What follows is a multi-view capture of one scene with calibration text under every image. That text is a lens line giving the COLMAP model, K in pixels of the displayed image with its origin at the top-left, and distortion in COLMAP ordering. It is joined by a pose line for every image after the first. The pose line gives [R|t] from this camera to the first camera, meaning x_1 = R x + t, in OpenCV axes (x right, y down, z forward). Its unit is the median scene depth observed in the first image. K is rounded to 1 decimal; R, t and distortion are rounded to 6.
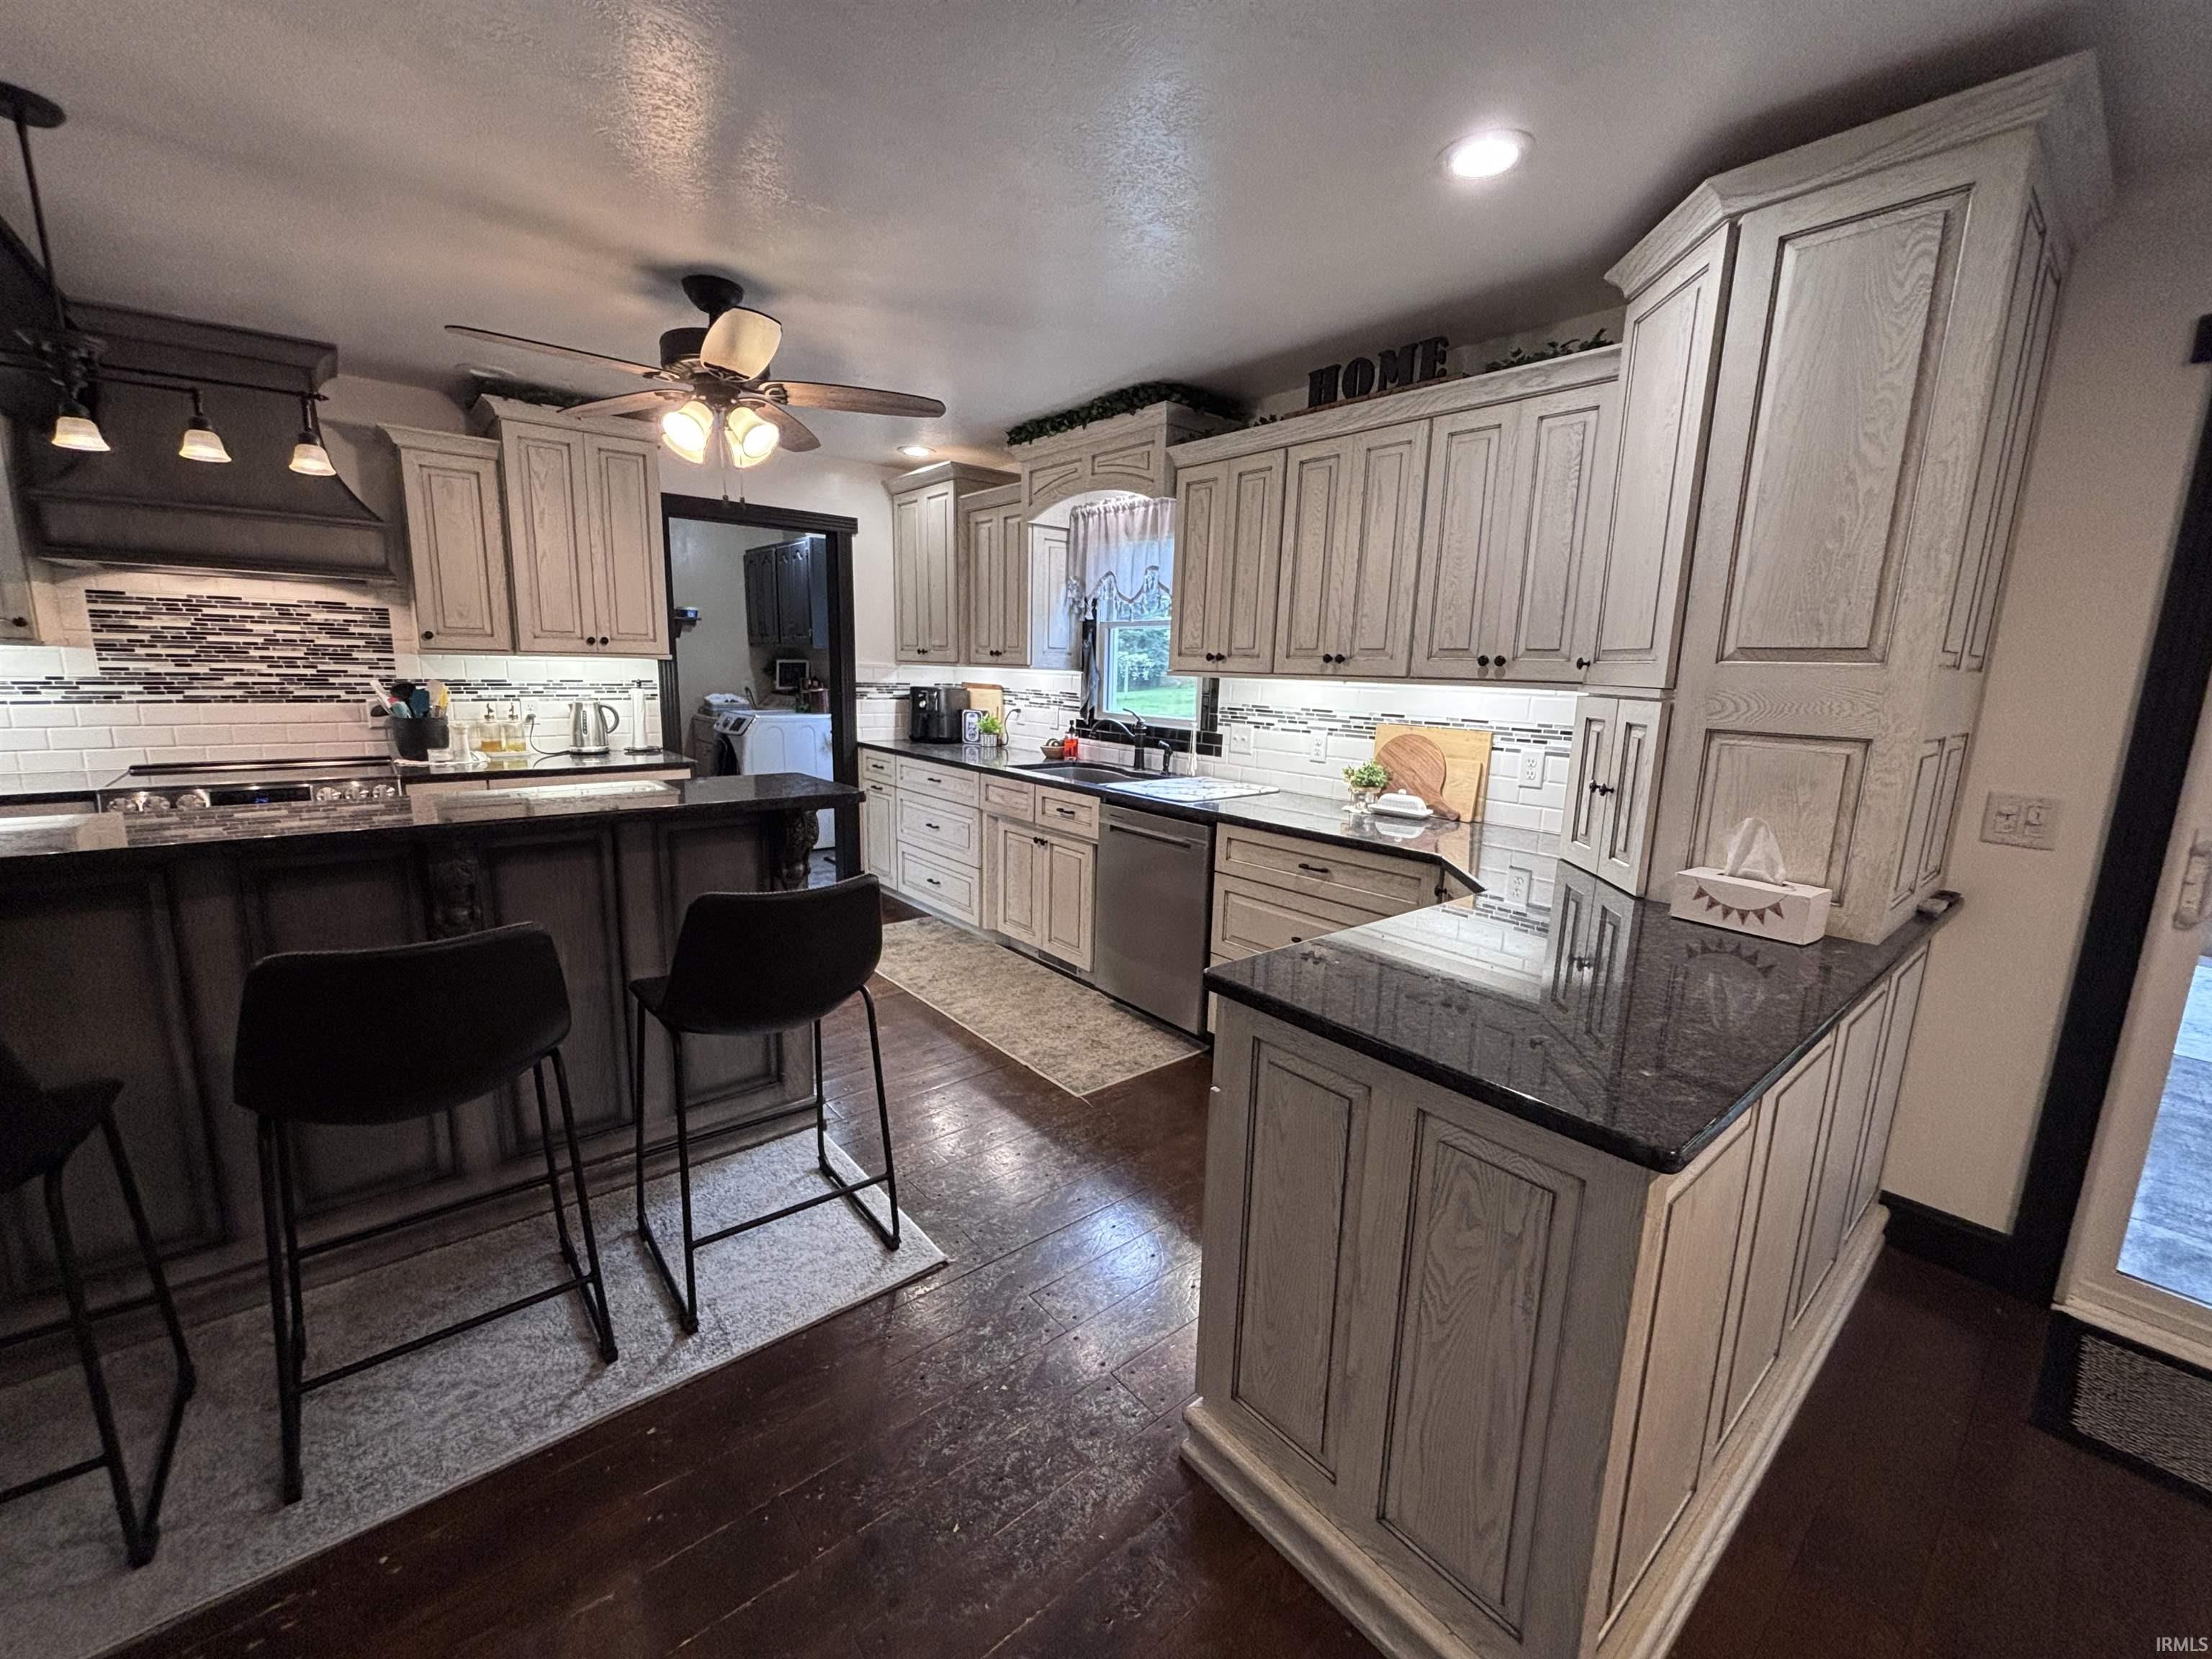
lens RADIAL K [[895.4, 0, 1097.0], [0, 895.4, 831.3], [0, 0, 1]] dist [0.004589, -0.000639]
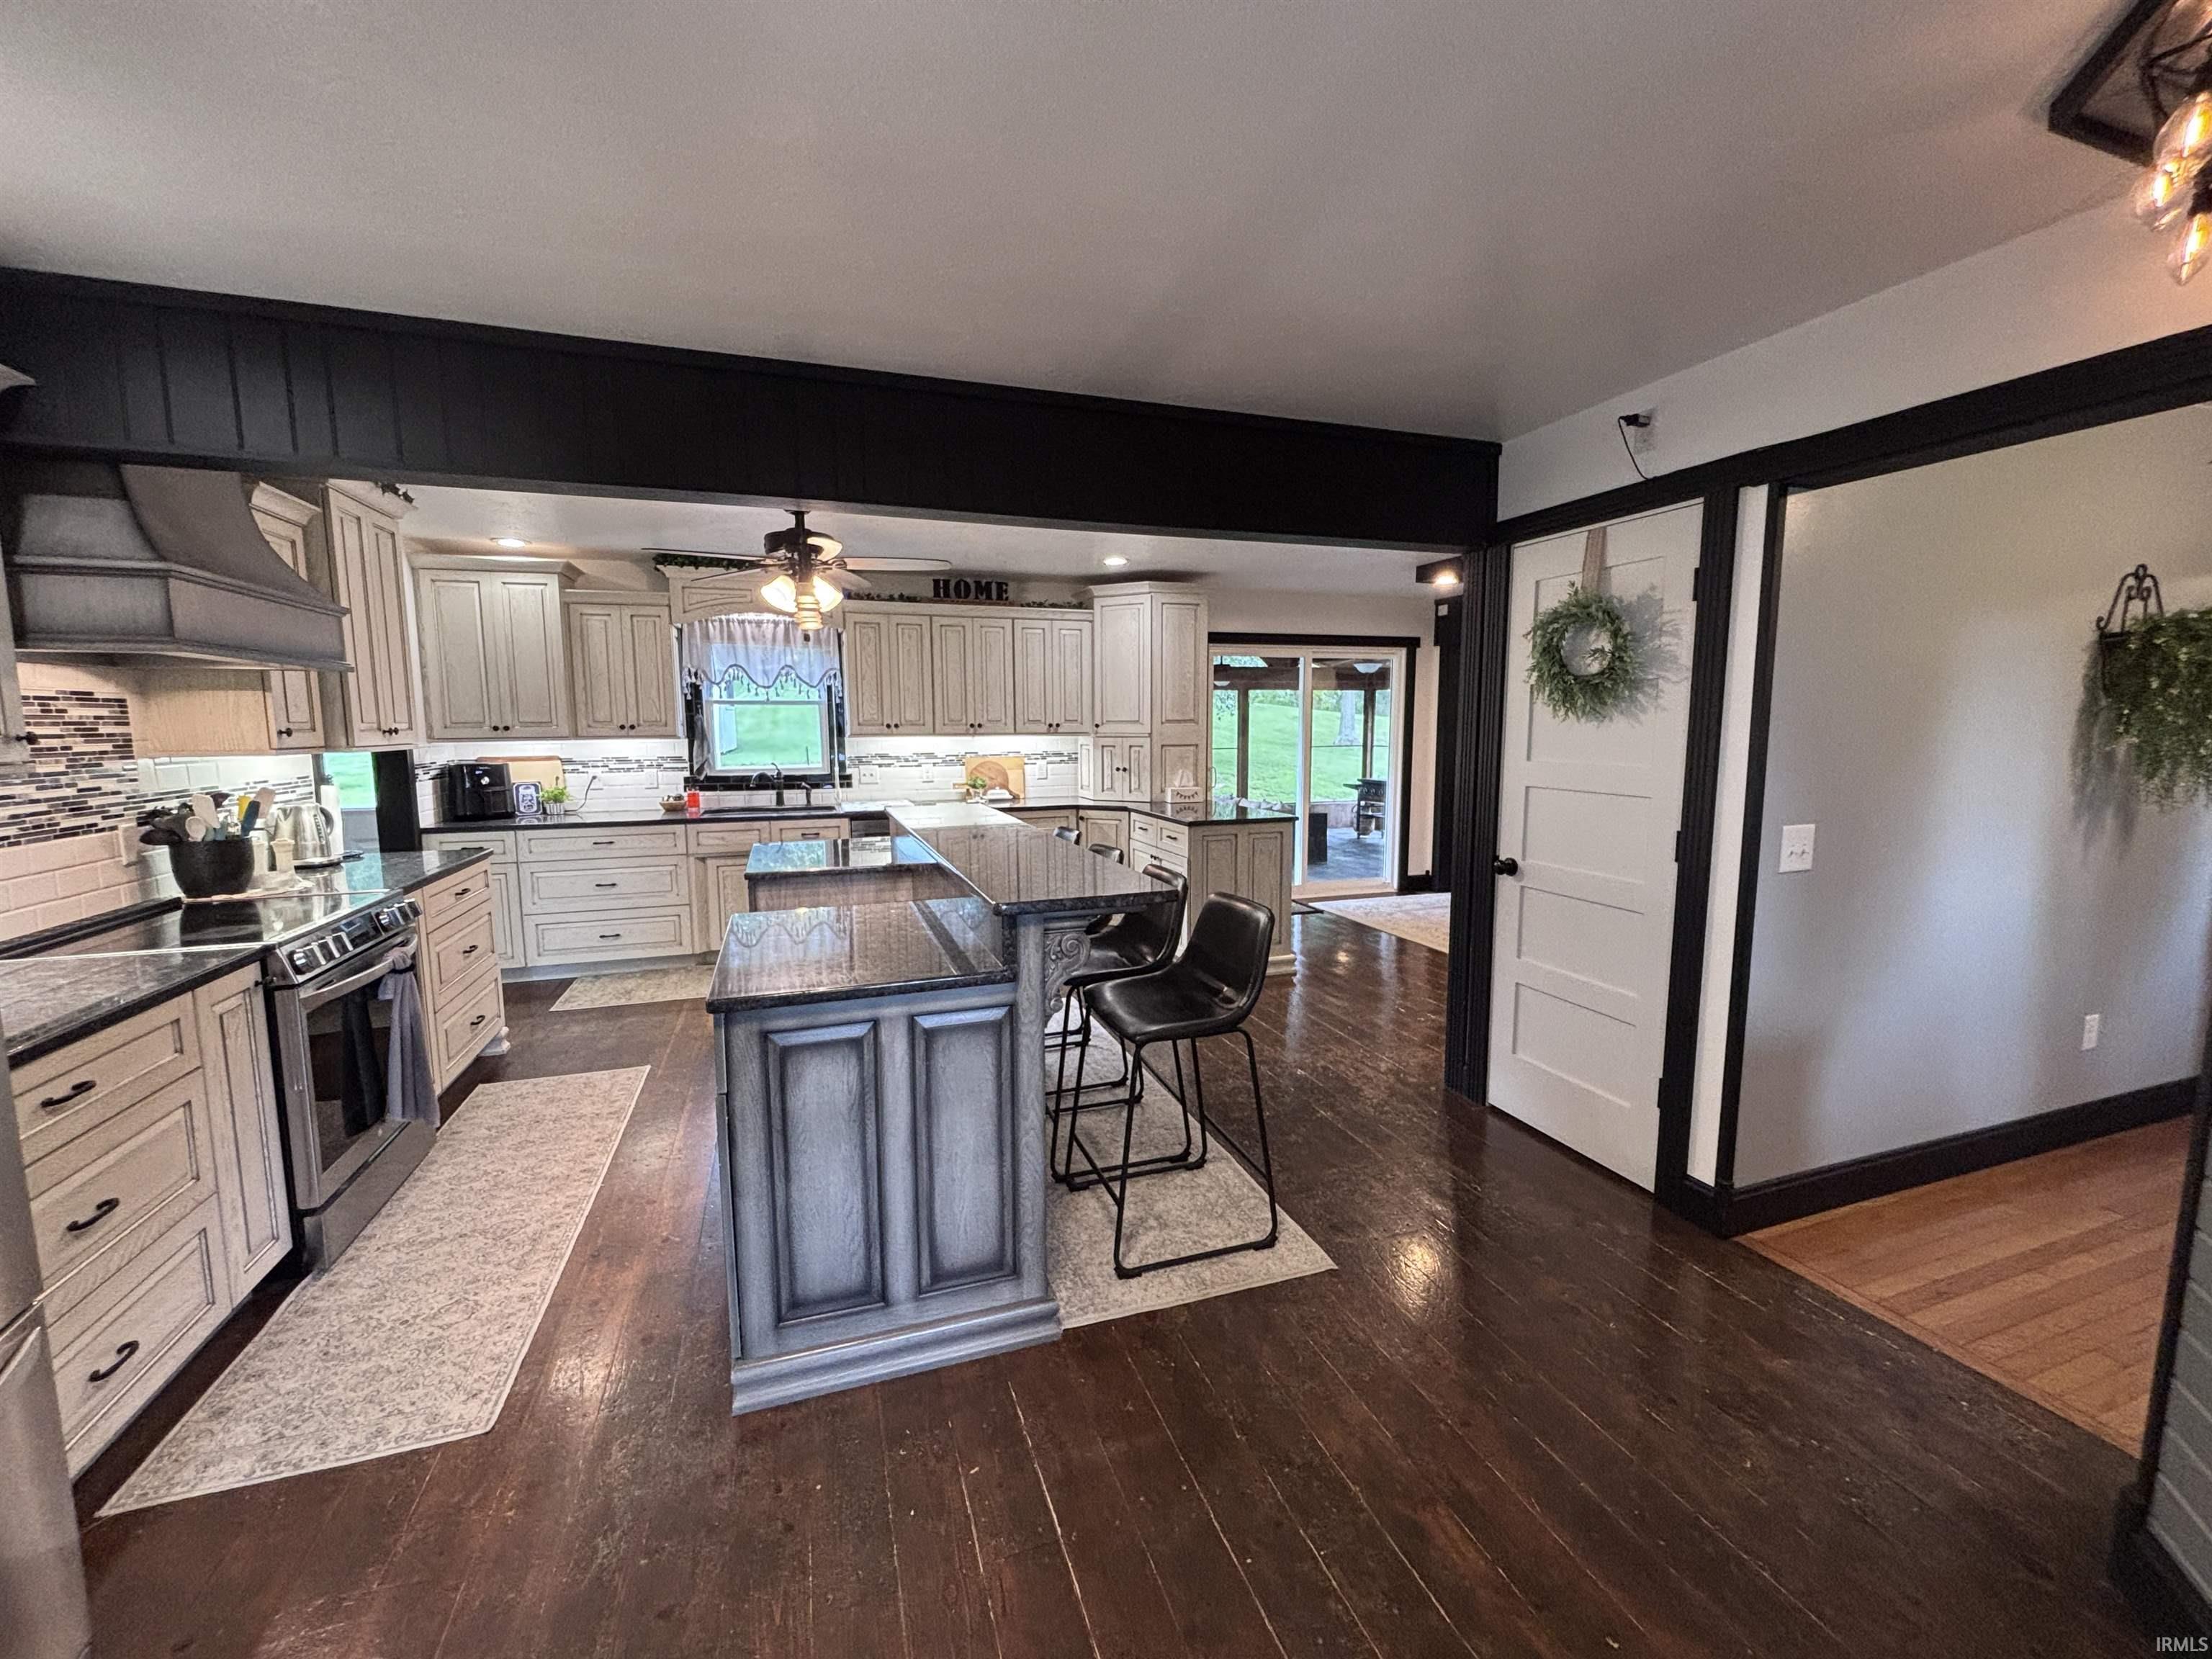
lens RADIAL K [[895.4, 0, 1107.8], [0, 895.4, 819.6], [0, 0, 1]] dist [0.004589, -0.000639]
pose [[0.350962, -0.131576, 0.927100, -1.236444], [0.187424, 0.979914, 0.068120, -0.055049], [-0.917441, 0.149853, 0.368573, 0.020386]]
